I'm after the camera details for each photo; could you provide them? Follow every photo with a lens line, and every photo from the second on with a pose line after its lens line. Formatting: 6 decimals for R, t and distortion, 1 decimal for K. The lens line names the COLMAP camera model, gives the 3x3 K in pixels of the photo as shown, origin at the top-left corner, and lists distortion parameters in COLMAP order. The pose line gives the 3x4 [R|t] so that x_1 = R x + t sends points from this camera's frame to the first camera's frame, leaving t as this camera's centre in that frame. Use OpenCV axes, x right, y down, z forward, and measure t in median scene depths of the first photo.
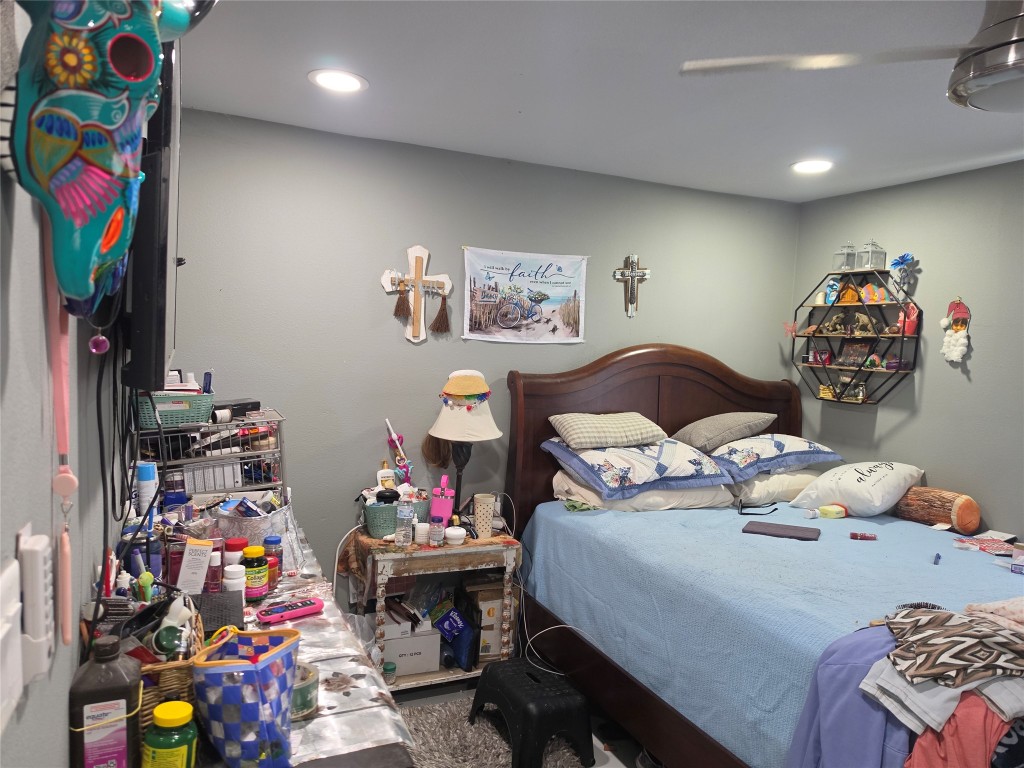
lens RADIAL K [[692.8, 0, 512.0], [0, 692.8, 384.0], [0, 0, 1]] dist [0.043149, -0.044666]
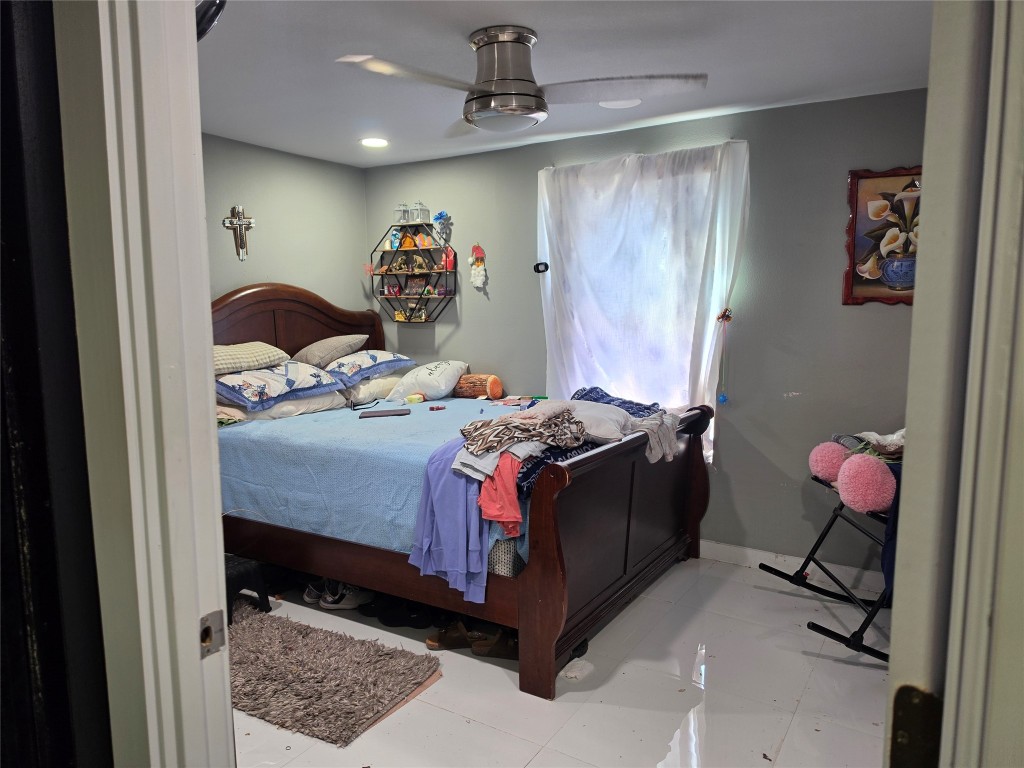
lens RADIAL K [[727.6, 0, 512.0], [0, 727.6, 384.0], [0, 0, 1]] dist [0.001451, 0.405478]
pose [[0.815949, -0.119239, 0.565694, -0.190043], [0.086385, 0.992660, 0.084637, 0.045144], [-0.571634, -0.020192, 0.820260, -0.282877]]
